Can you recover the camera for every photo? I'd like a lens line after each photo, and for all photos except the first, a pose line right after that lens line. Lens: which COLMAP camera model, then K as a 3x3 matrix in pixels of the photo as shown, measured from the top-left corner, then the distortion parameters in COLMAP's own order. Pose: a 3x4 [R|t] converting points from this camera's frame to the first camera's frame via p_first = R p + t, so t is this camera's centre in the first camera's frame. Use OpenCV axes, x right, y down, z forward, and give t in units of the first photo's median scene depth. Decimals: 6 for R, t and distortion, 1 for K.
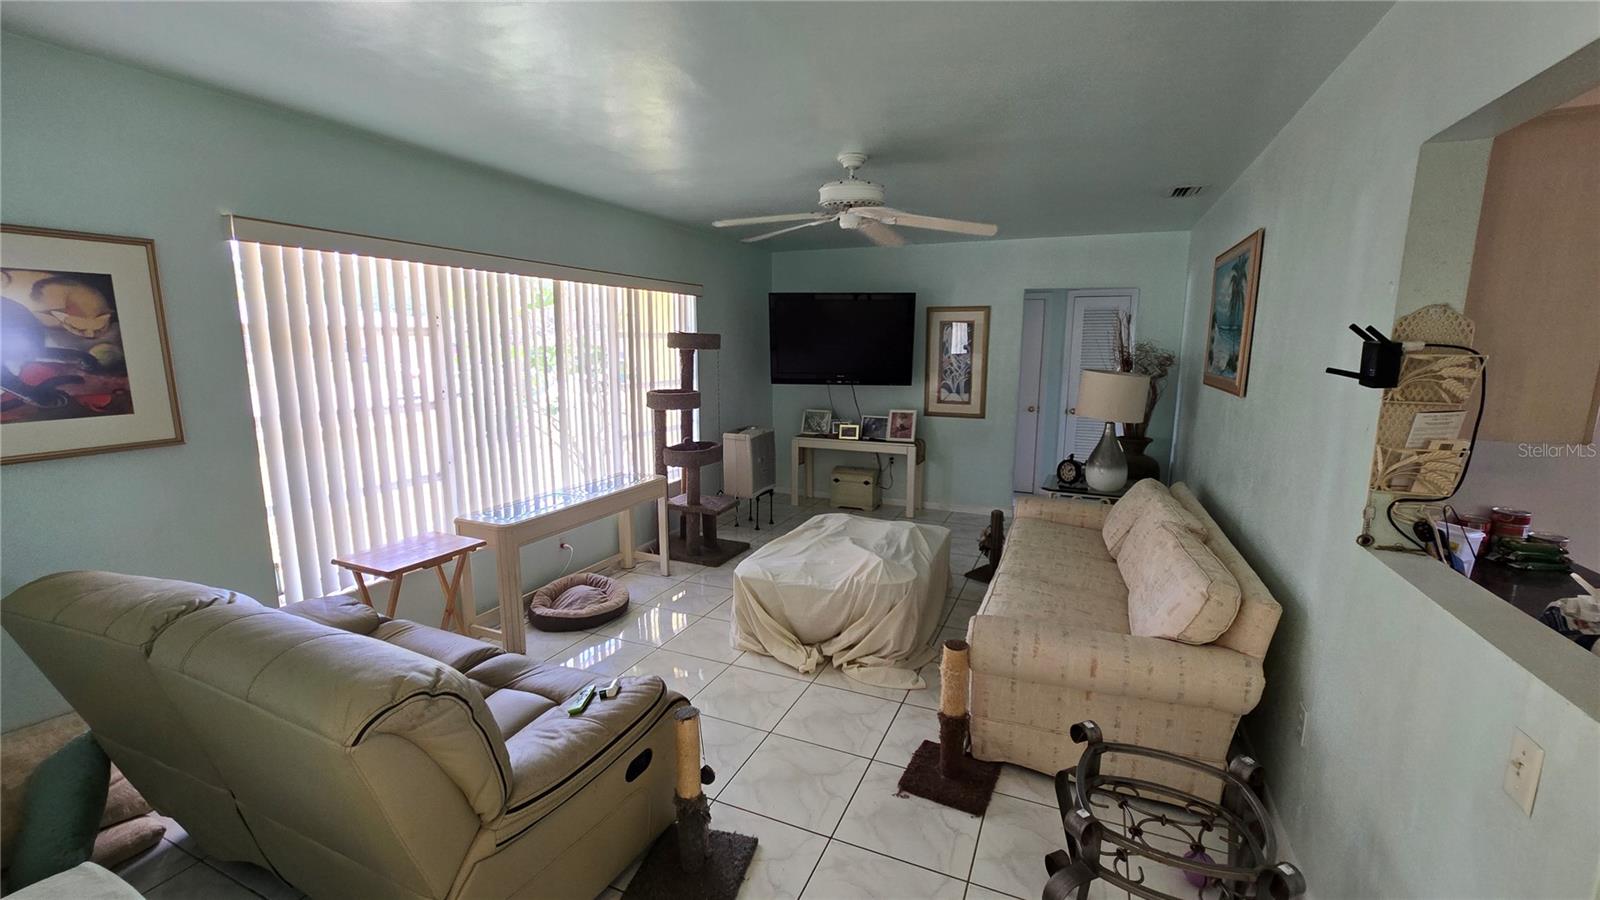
lens RADIAL K [[653.2, 0, 805.7], [0, 653.2, 450.4], [0, 0, 1]] dist [-0.002485, -0.000265]
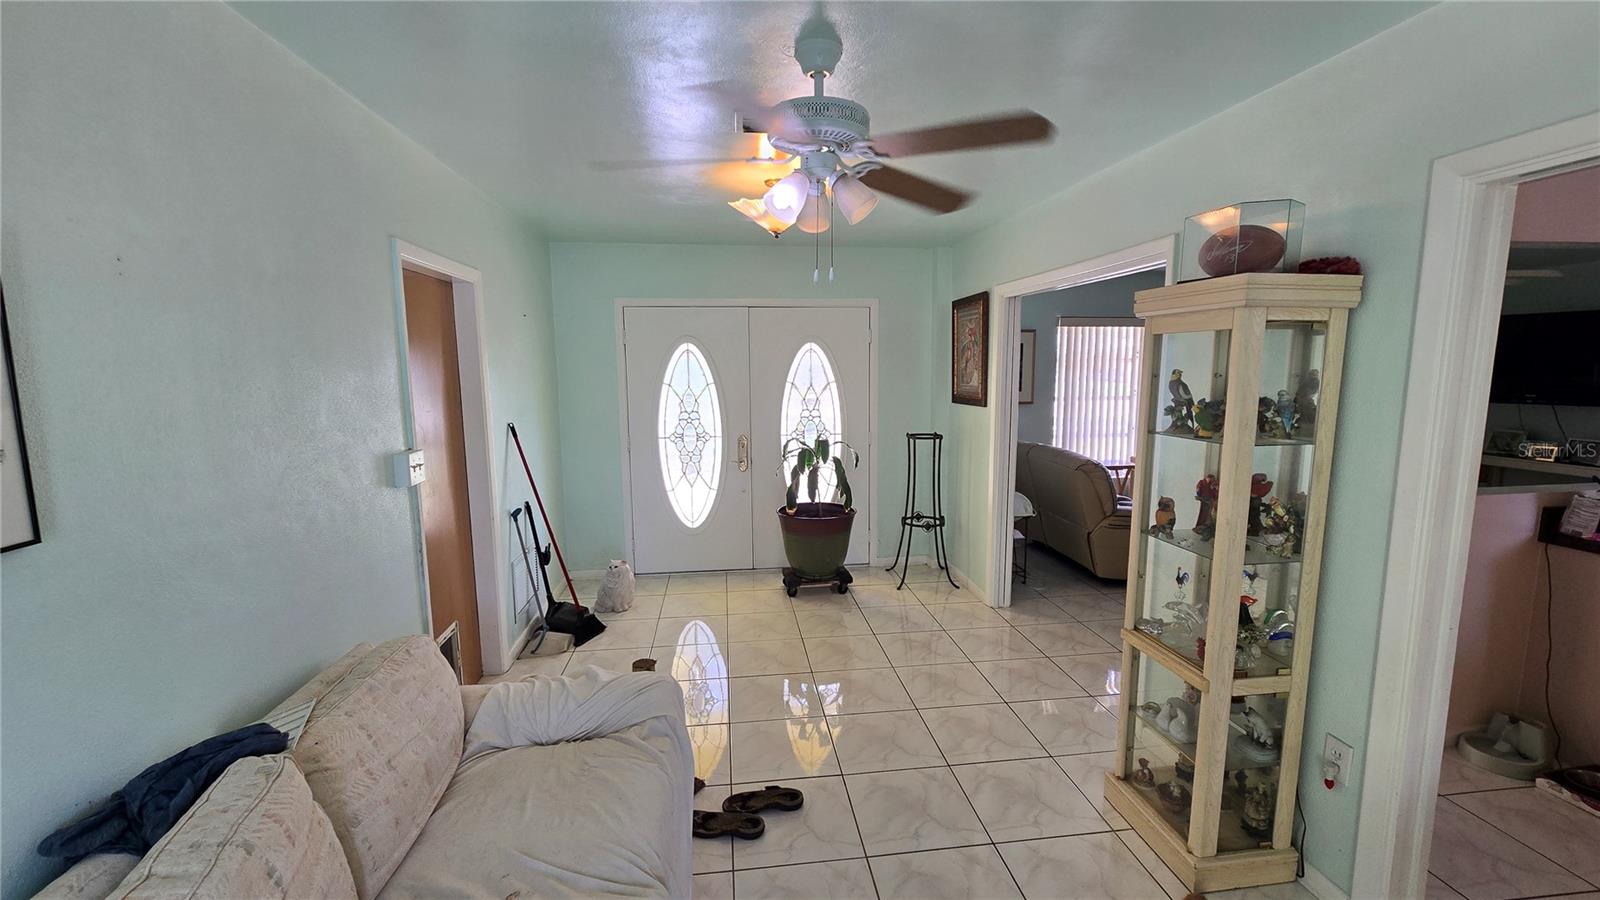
lens RADIAL K [[653.2, 0, 805.1], [0, 653.2, 451.8], [0, 0, 1]] dist [-0.002485, -0.000265]
pose [[0.513434, 0.103740, -0.851835, 1.022315], [-0.130608, 0.990548, 0.041910, 0.225873], [0.848132, 0.089738, 0.522130, -1.380618]]
